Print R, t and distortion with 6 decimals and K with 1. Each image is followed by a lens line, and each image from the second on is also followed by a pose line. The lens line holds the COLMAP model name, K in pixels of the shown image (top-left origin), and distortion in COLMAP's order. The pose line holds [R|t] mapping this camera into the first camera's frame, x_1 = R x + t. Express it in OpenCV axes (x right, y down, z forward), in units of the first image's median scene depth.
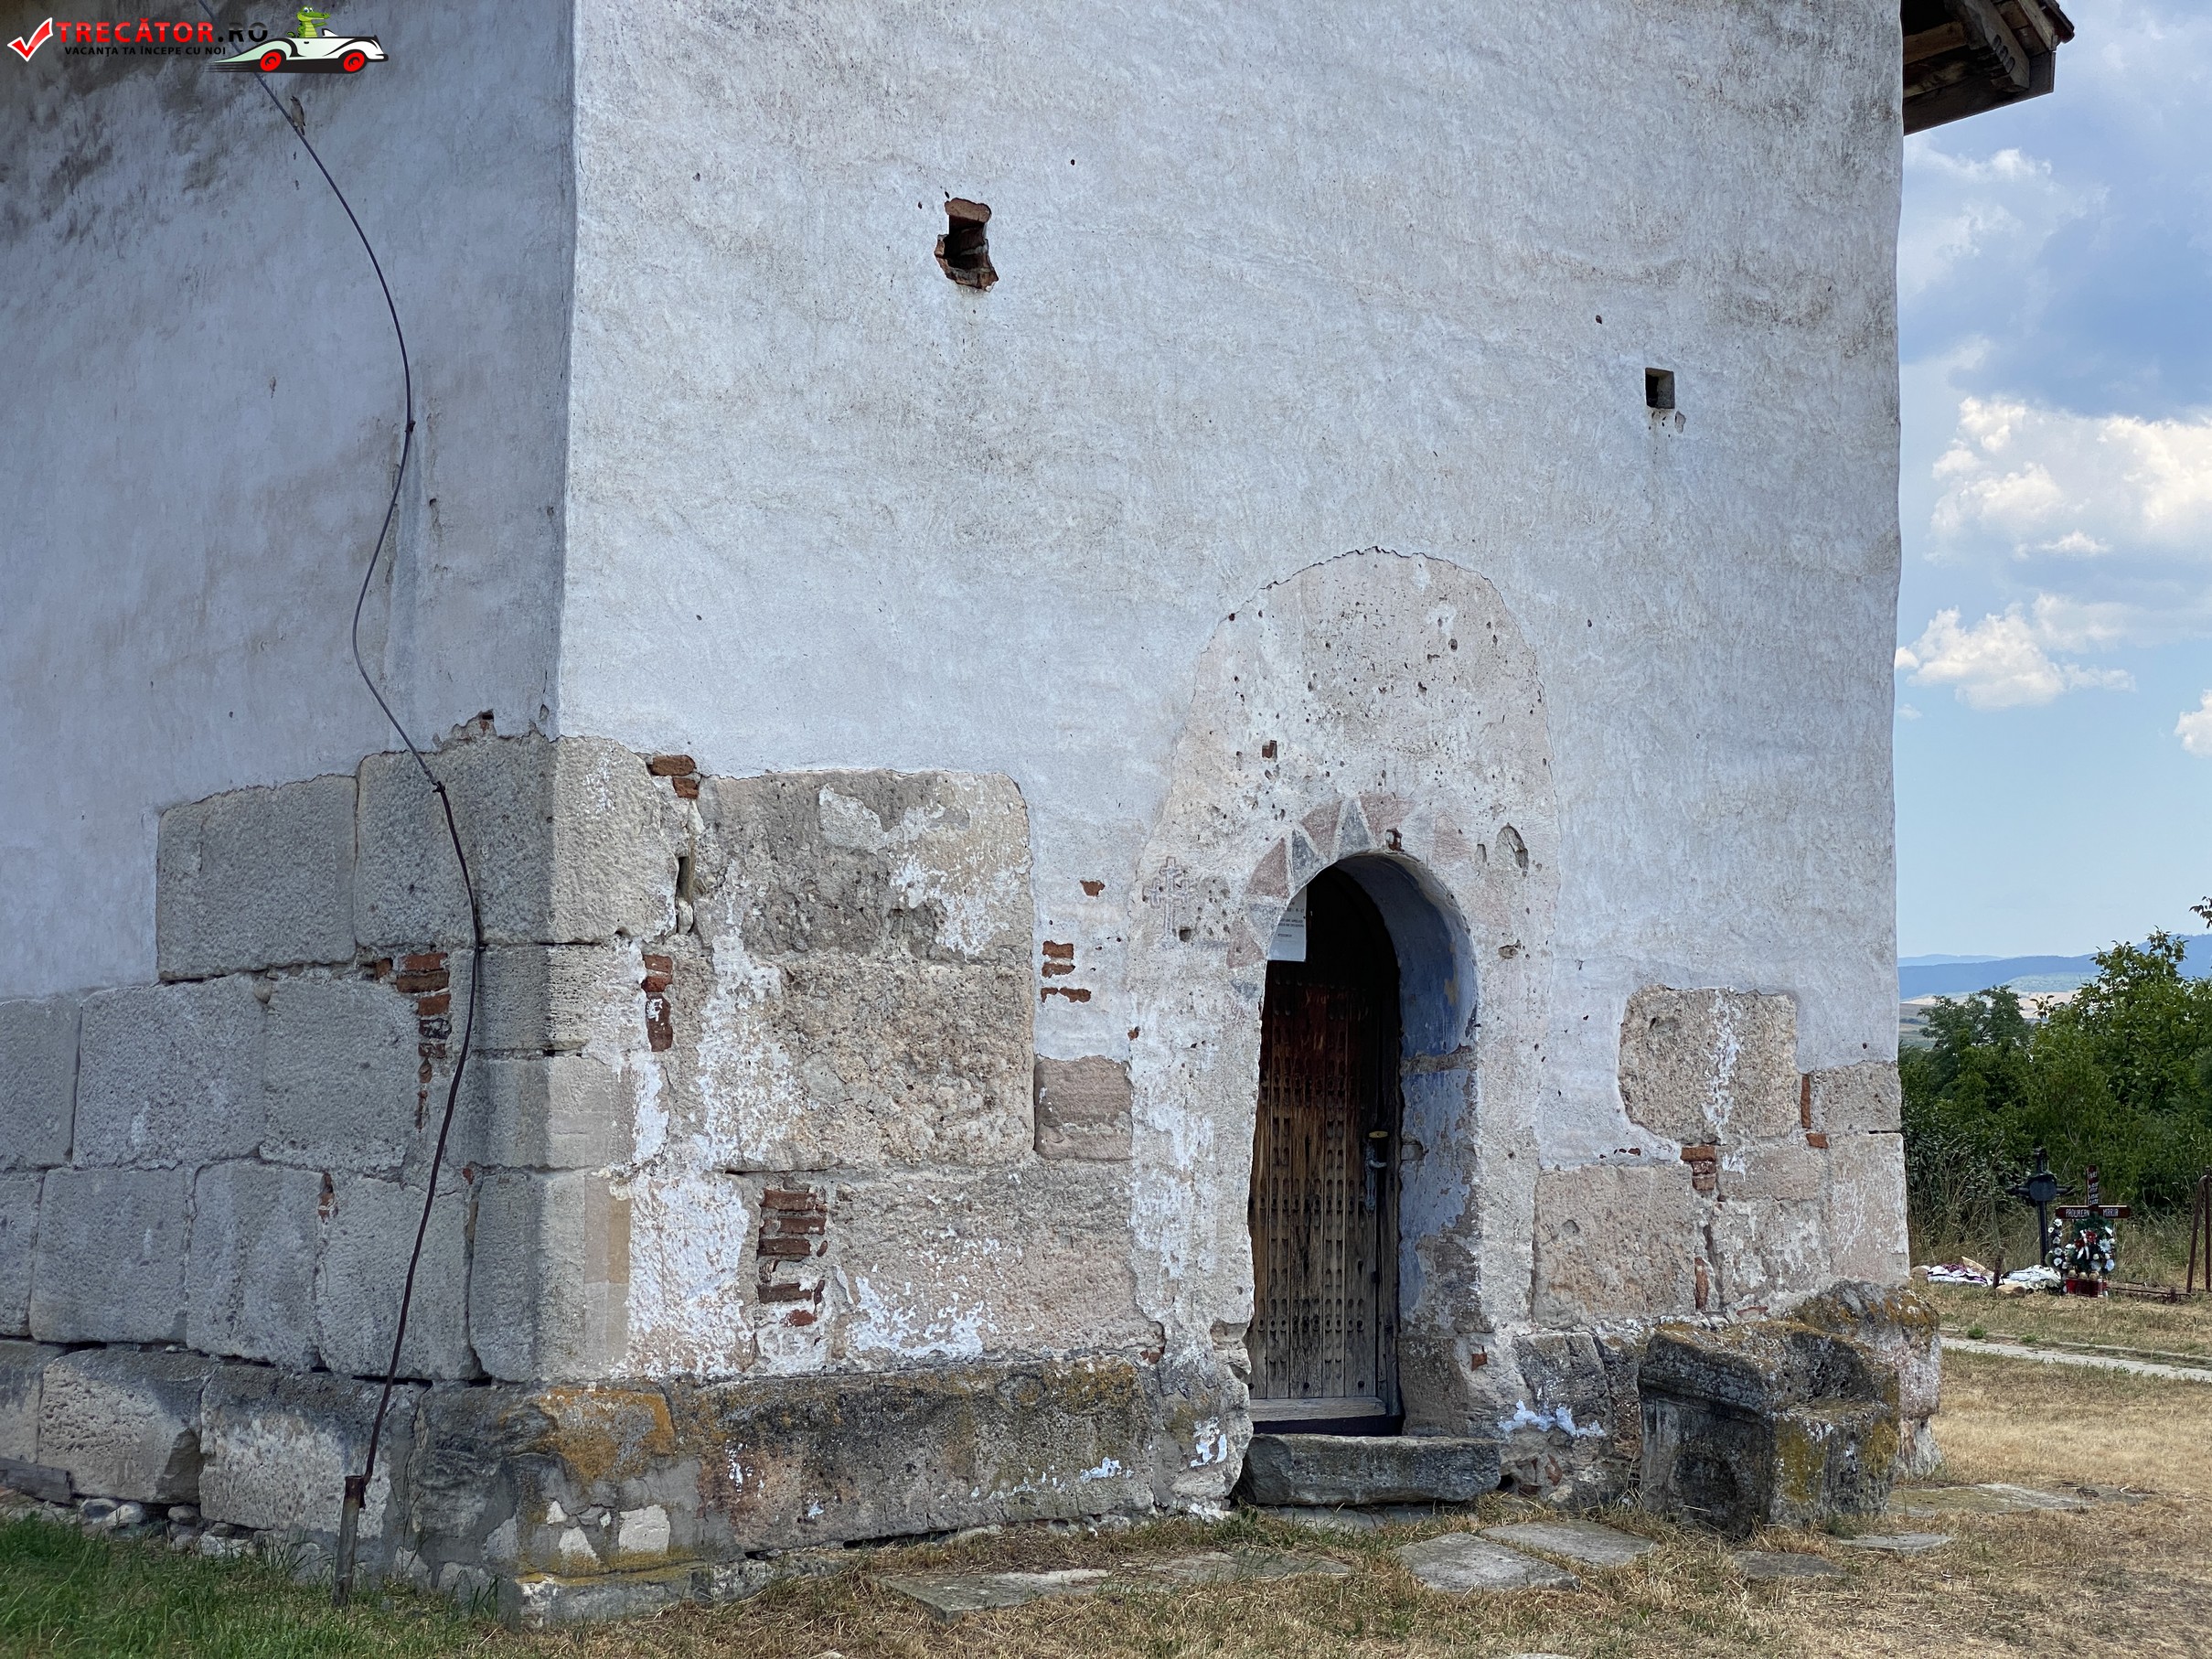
lens RADIAL K [[3349.1, 0, 1106.0], [0, 3349.1, 829.5], [0, 0, 1]] dist [0.132752, 0.063440]
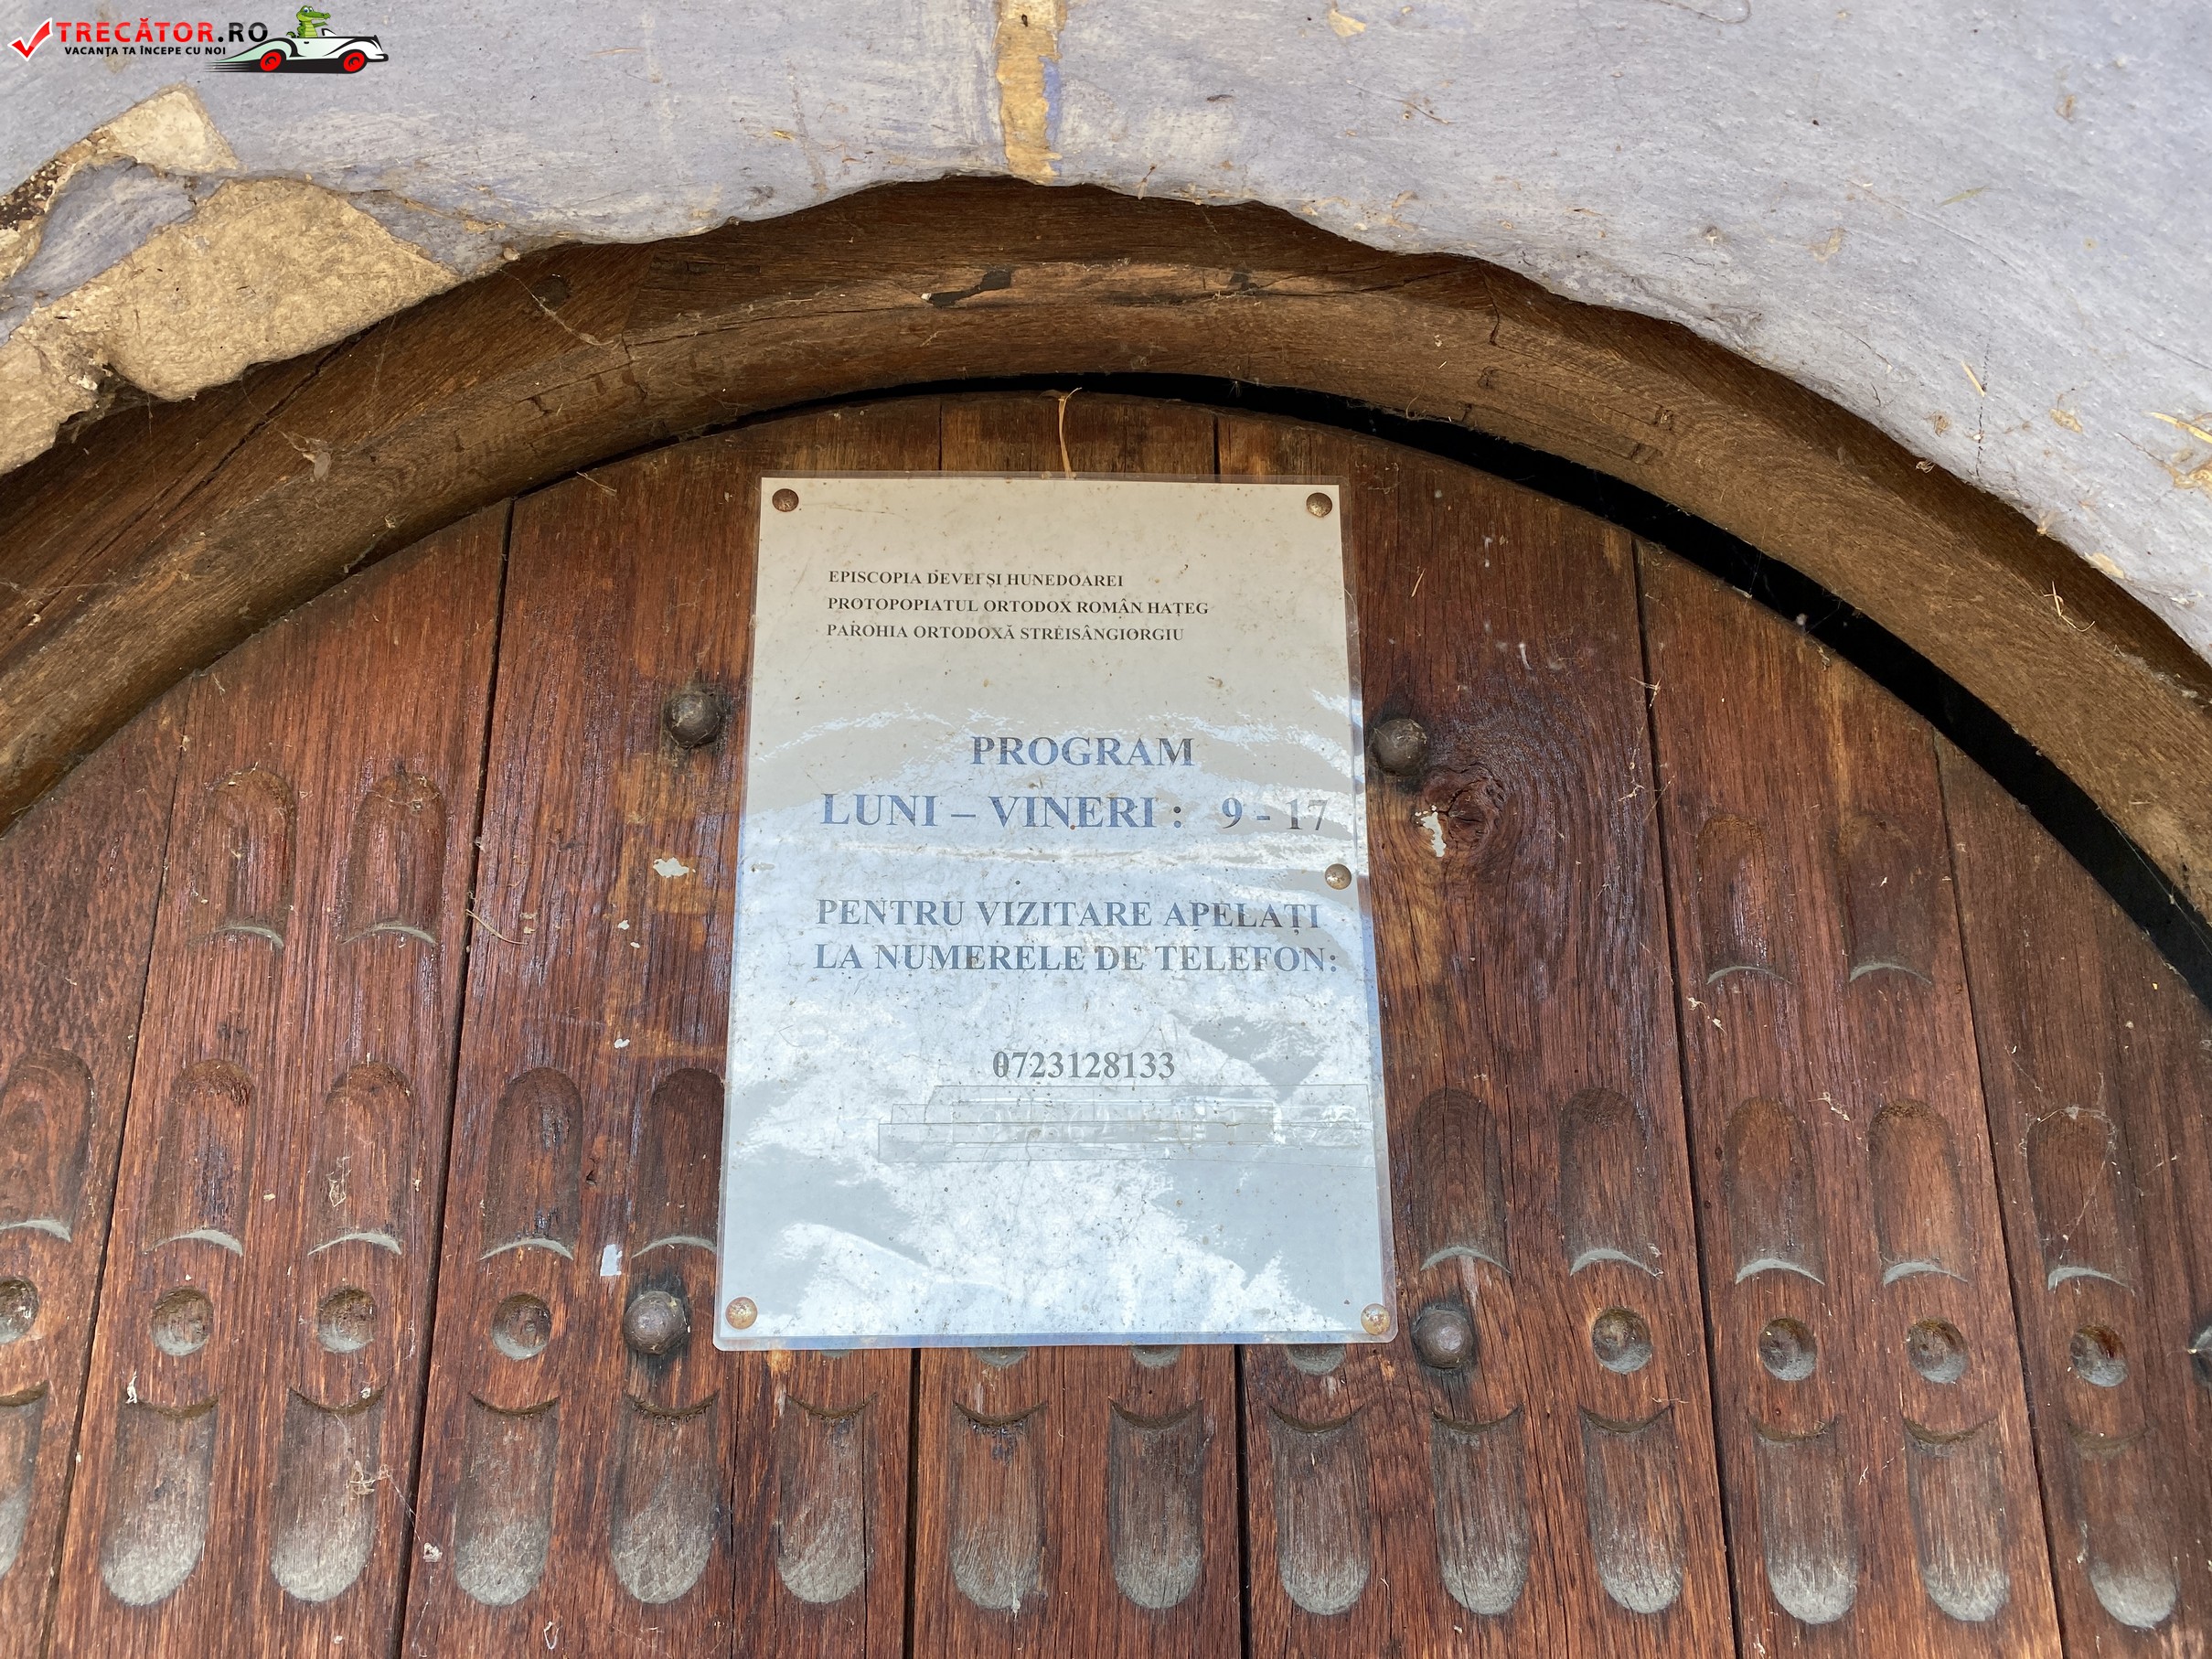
lens RADIAL K [[1659.1, 0, 1106.0], [0, 1659.1, 829.5], [0, 0, 1]] dist [0.045440, -0.045131]
pose [[0.766091, -0.183882, -0.615867, 0.090518], [0.070509, 0.976462, -0.203840, 0.037177], [0.638853, 0.112736, 0.761024, 1.021613]]
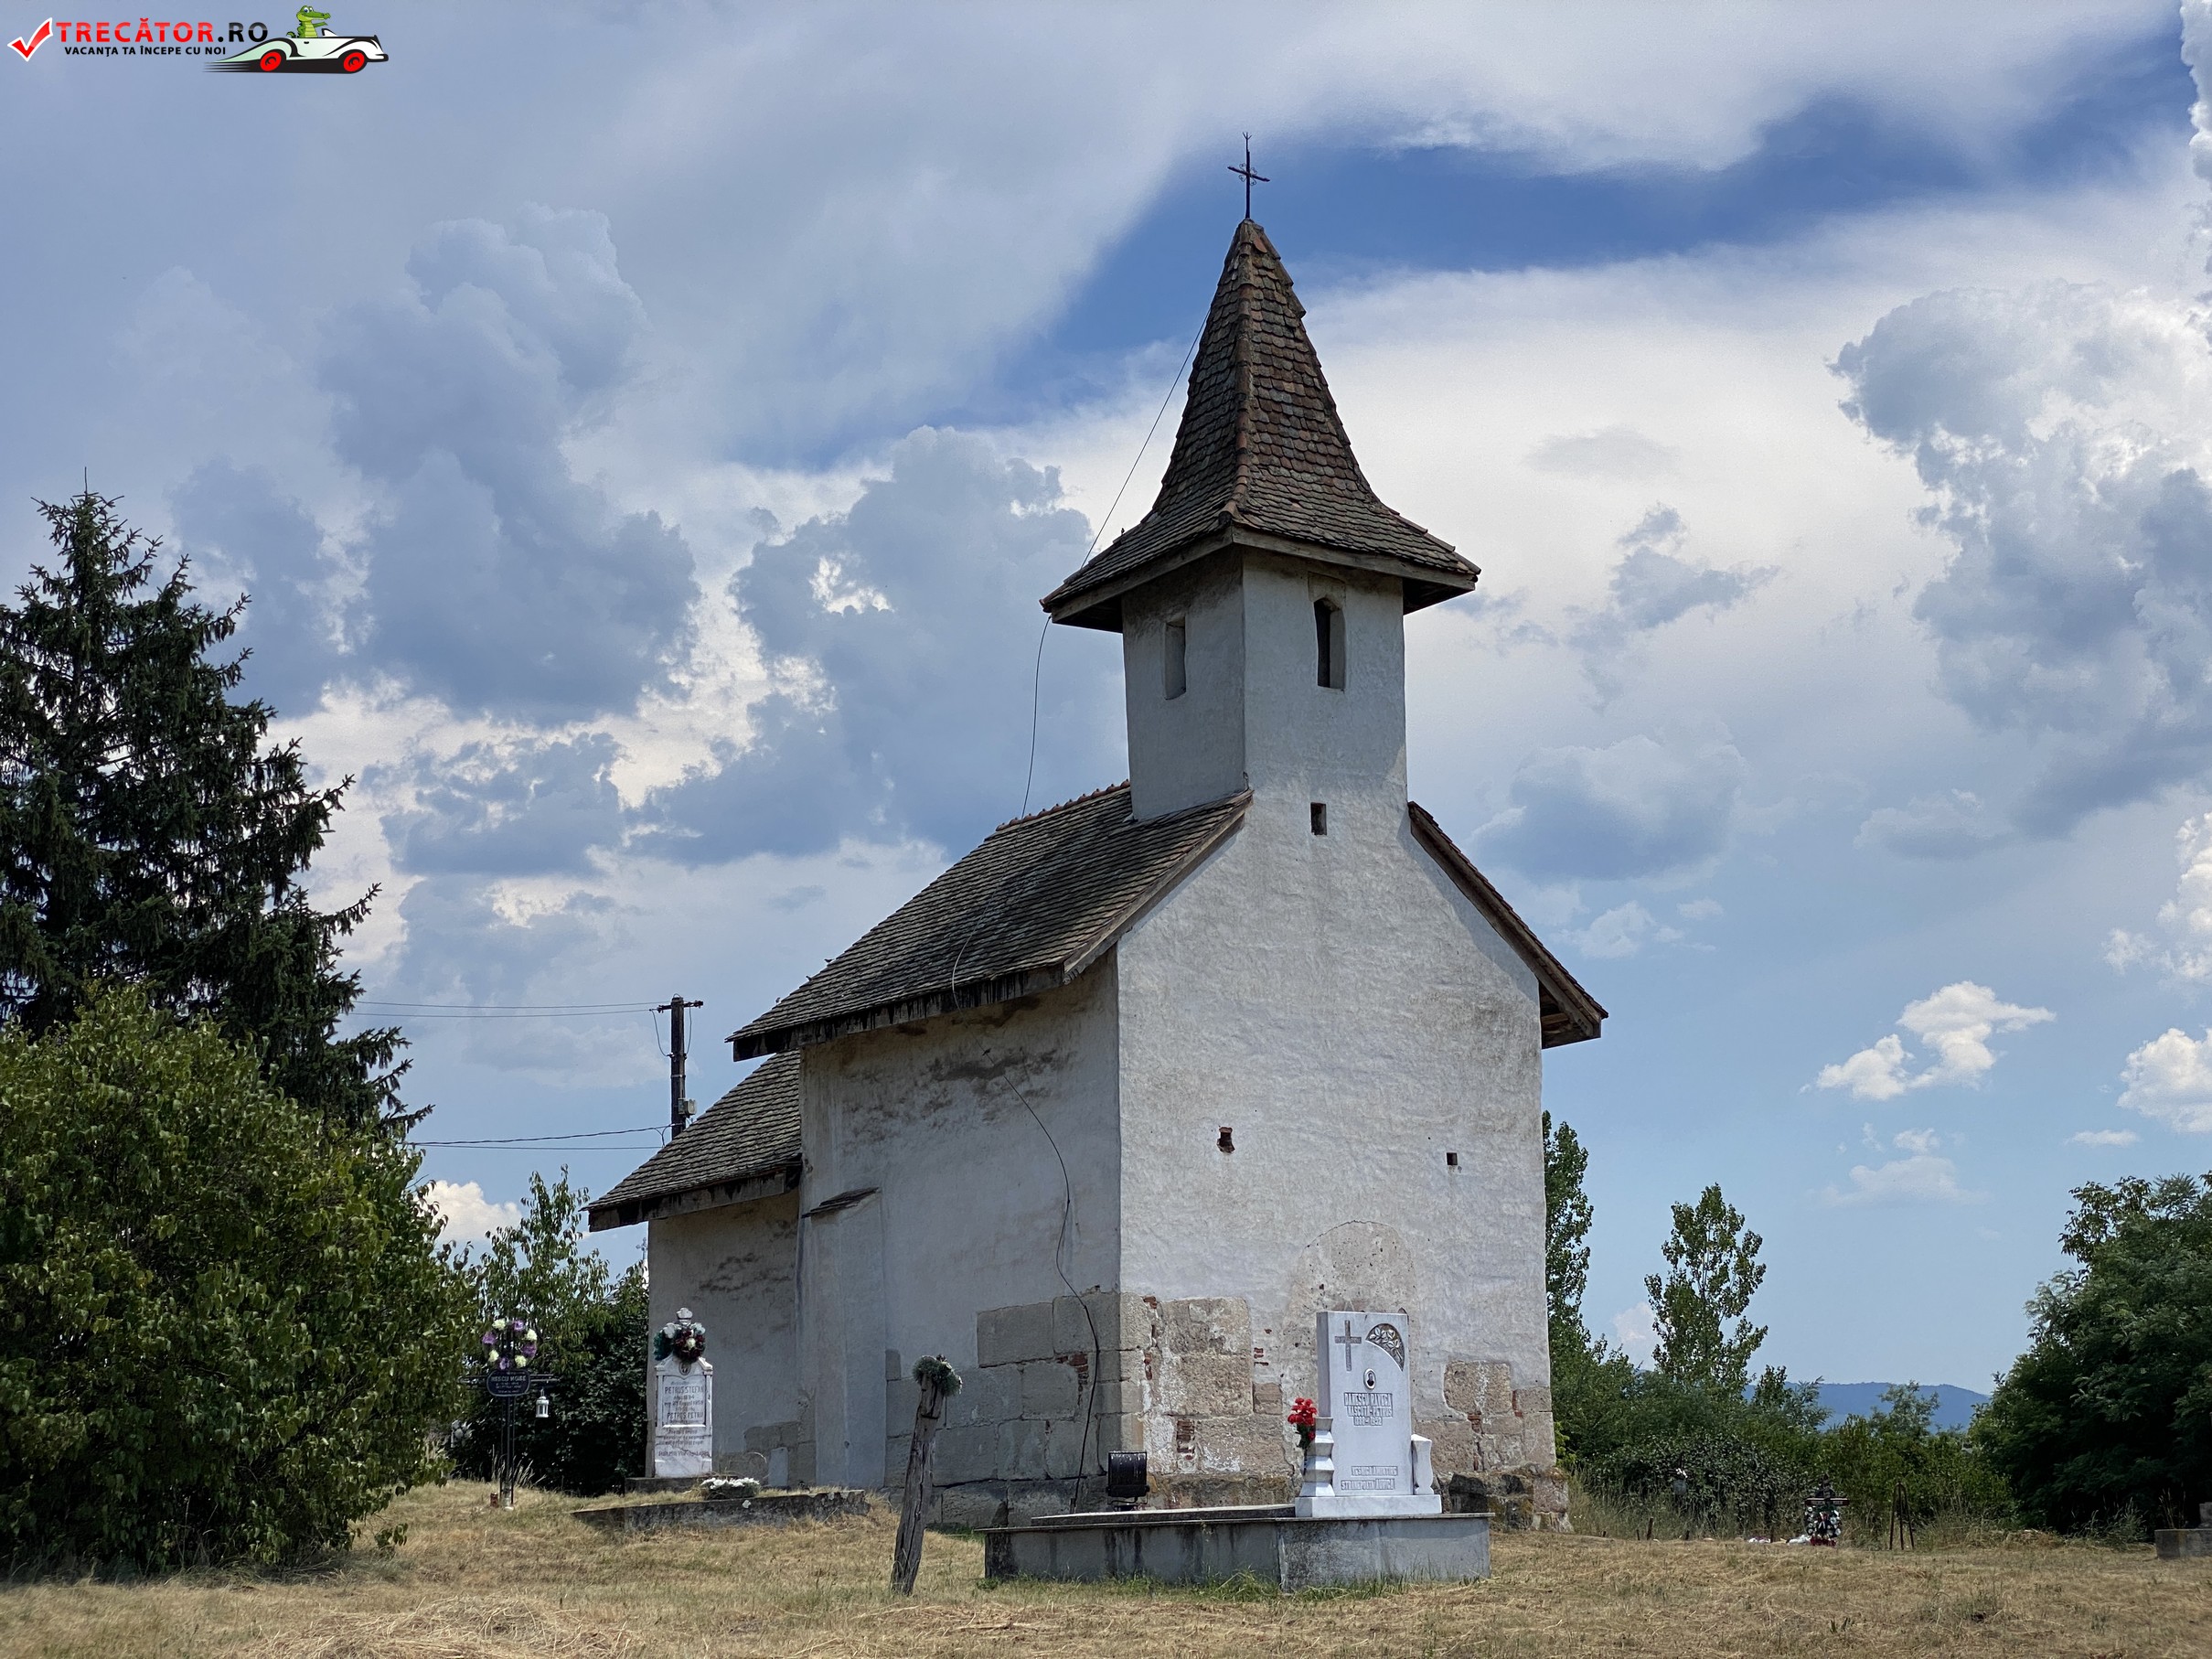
lens RADIAL K [[3349.1, 0, 1106.0], [0, 3349.1, 829.5], [0, 0, 1]] dist [0.132752, 0.063440]
pose [[0.998349, -0.029776, -0.049117, 0.013147], [0.023122, 0.991130, -0.130866, -0.042030], [0.052578, 0.129514, 0.990183, -2.292695]]
